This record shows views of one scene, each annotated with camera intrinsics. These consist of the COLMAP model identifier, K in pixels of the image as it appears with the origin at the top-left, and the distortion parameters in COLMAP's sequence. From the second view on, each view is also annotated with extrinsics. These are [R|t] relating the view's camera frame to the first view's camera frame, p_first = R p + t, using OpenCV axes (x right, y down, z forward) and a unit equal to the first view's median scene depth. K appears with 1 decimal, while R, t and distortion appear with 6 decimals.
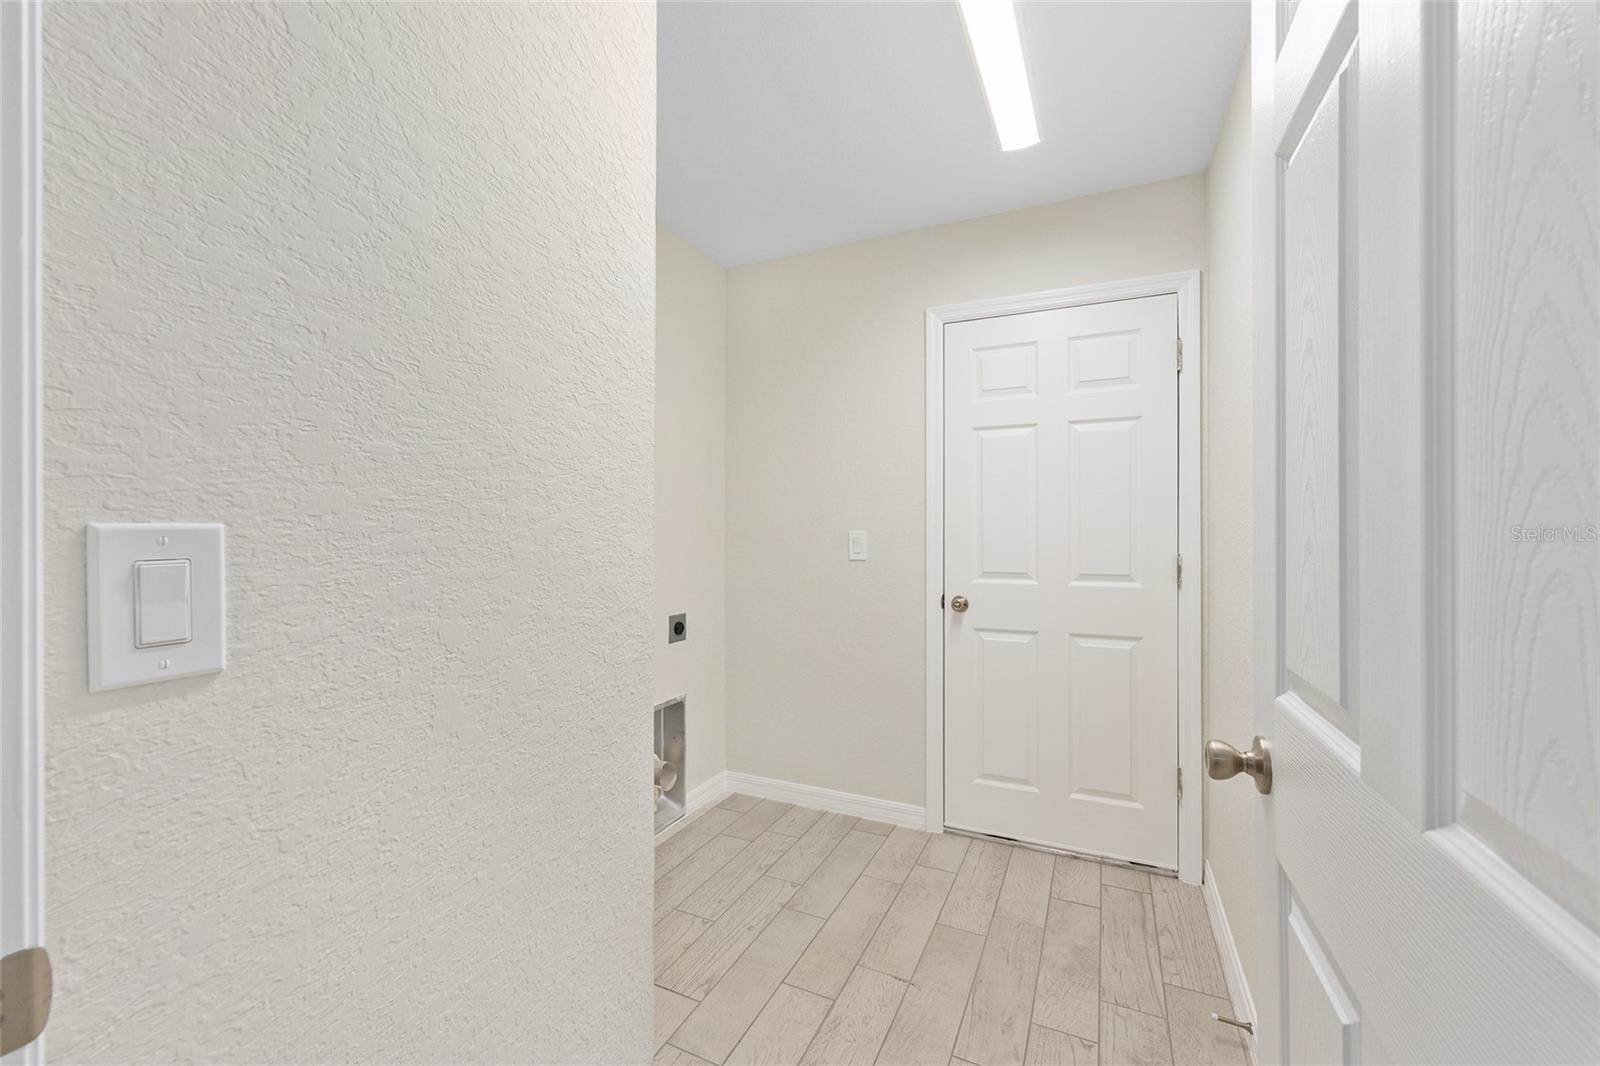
lens RADIAL K [[630.4, 0, 800.0], [0, 630.4, 533.0], [0, 0, 1]] dist [-0.008021, 0.000156]
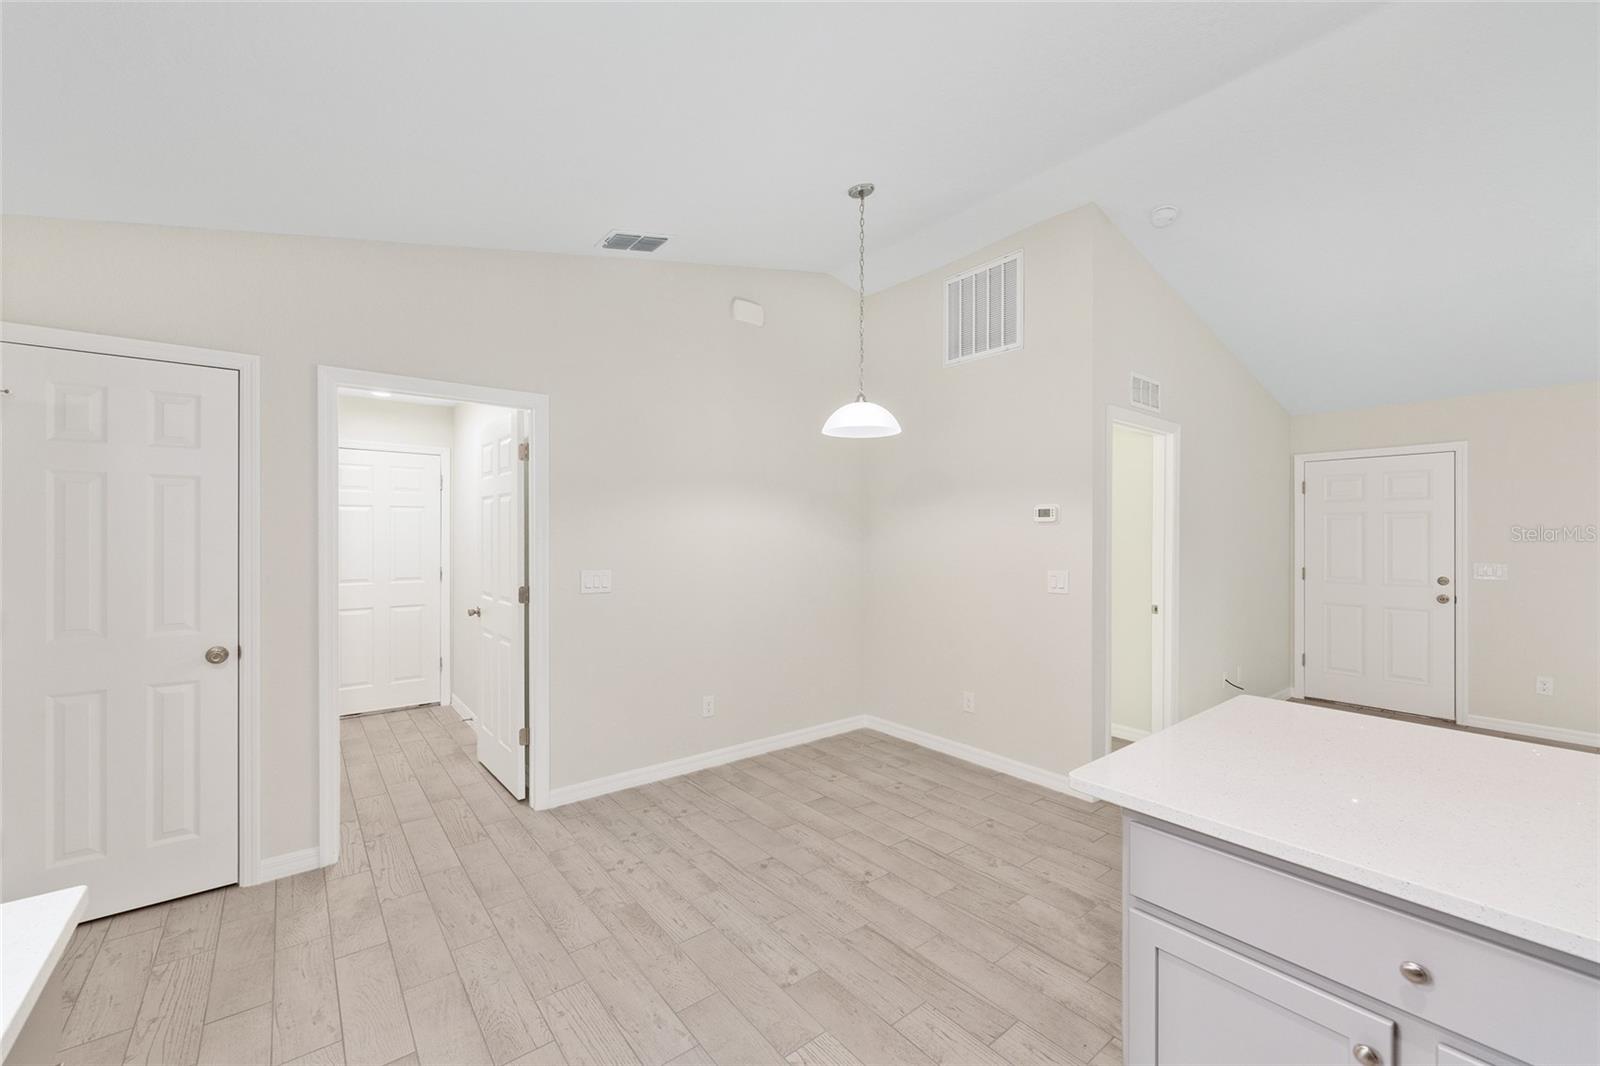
lens RADIAL K [[641.2, 0, 802.1], [0, 641.2, 534.4], [0, 0, 1]] dist [-0.000853, 0.001111]
pose [[0.429091, 0.001271, 0.903260, -0.874340], [-0.003037, 0.999995, 0.000036, -0.081564], [-0.903256, -0.002759, 0.429093, -1.110820]]
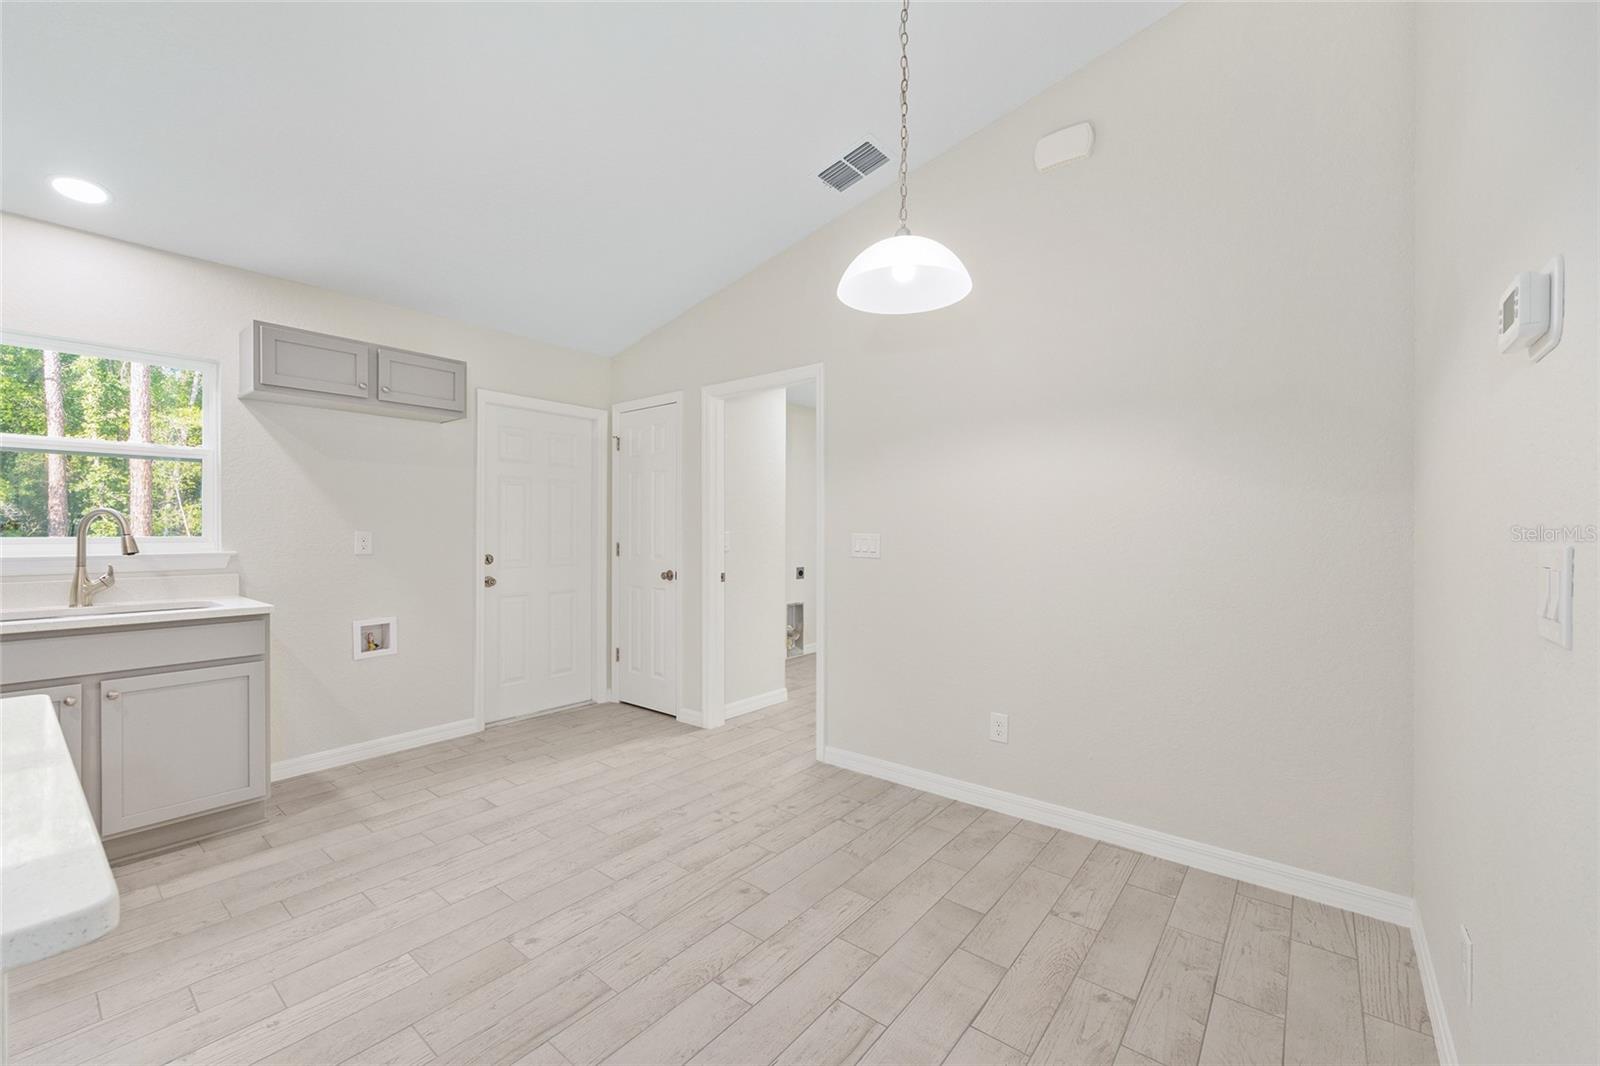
lens RADIAL K [[645.7, 0, 801.3], [0, 645.7, 531.8], [0, 0, 1]] dist [-0.001450, 0.000360]
pose [[0.974378, 0.003623, -0.224889, 0.372968], [-0.003159, 0.999992, 0.002421, -0.007689], [0.224896, -0.001648, 0.974381, -1.428812]]
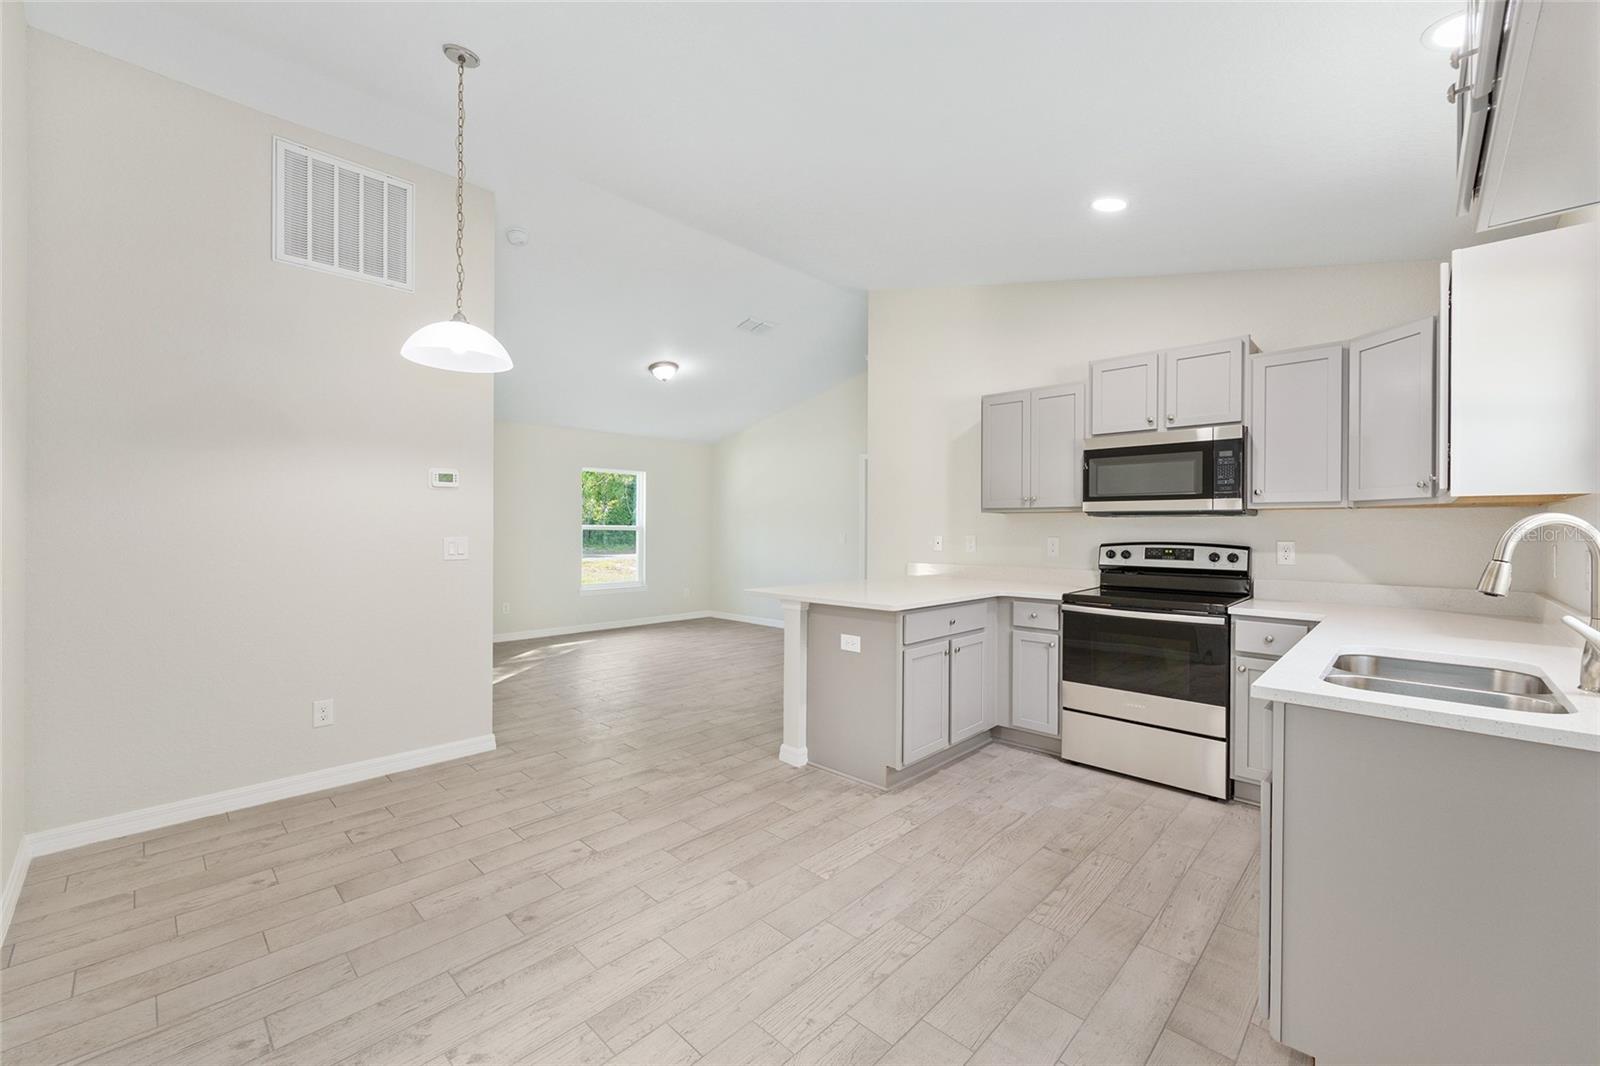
lens RADIAL K [[641.7, 0, 802.8], [0, 641.7, 531.8], [0, 0, 1]] dist [-0.002140, 0.000752]
pose [[-0.950405, -0.005727, 0.310962, -0.504066], [-0.004781, 0.999981, 0.003804, -0.022064], [-0.310978, 0.002129, -0.950415, 0.110036]]
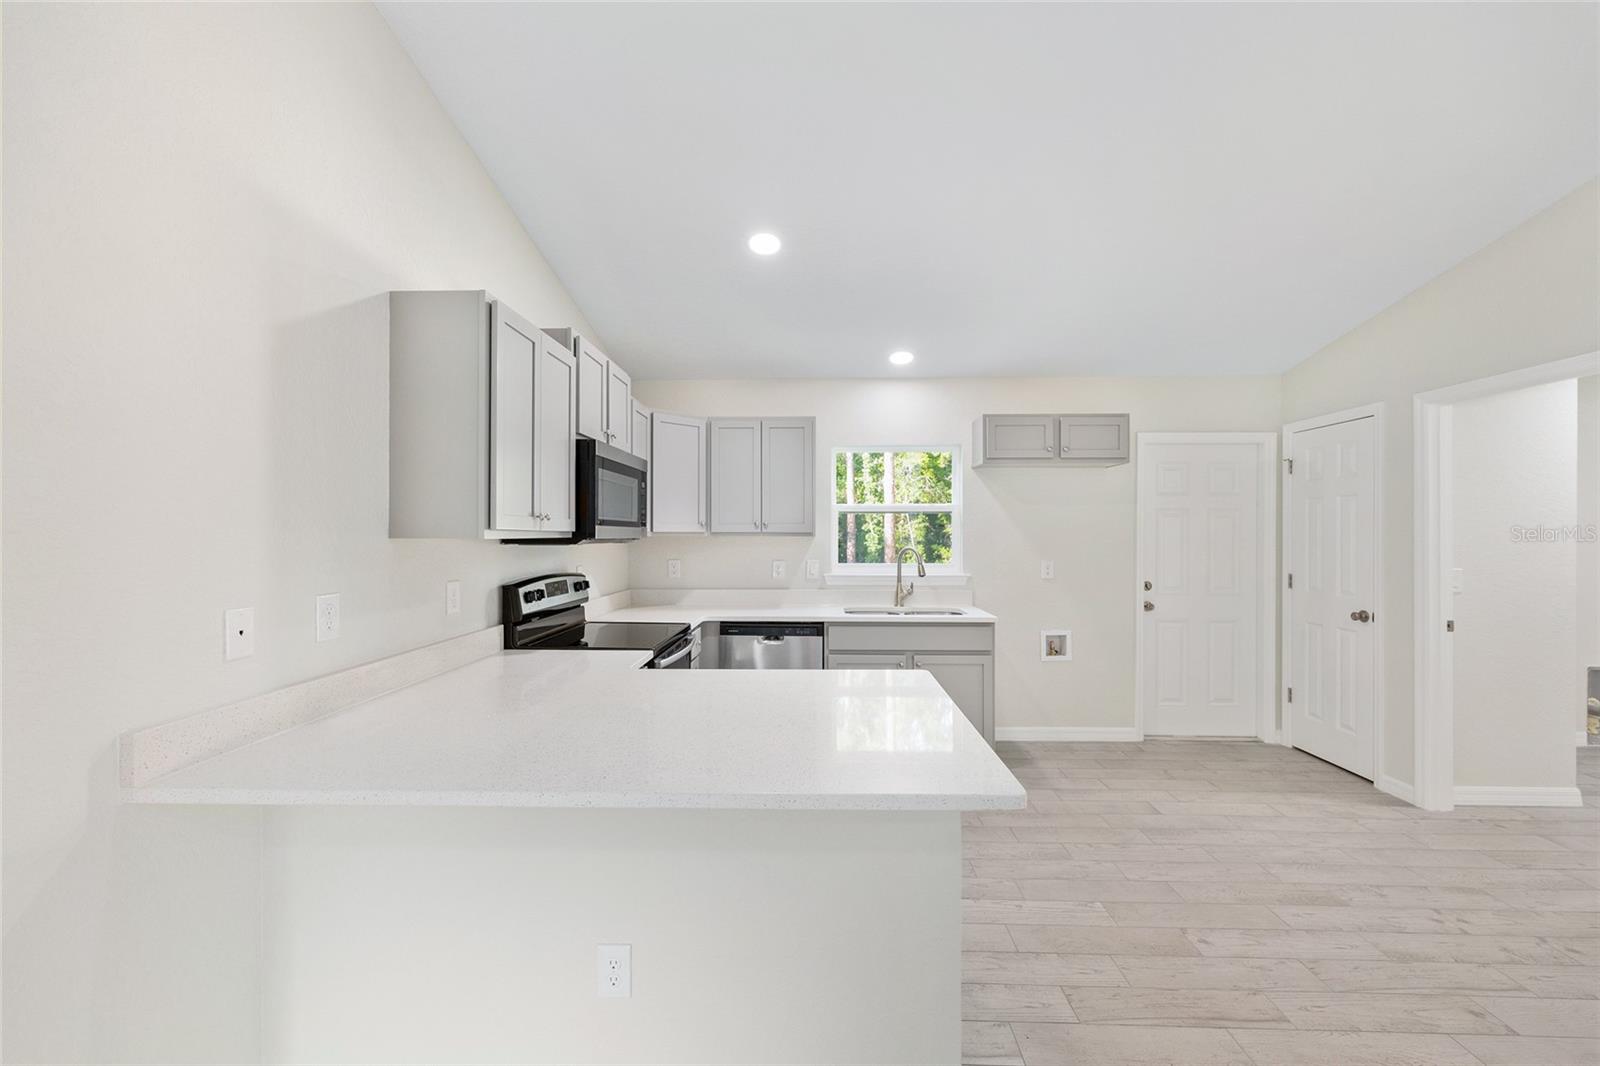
lens RADIAL K [[637.9, 0, 801.4], [0, 637.9, 536.1], [0, 0, 1]] dist [0.000813, 0.000047]
pose [[0.406753, 0.002841, -0.913534, 0.460673], [-0.000805, 0.999996, 0.002751, -0.073690], [0.913538, -0.000384, 0.406754, -1.611555]]
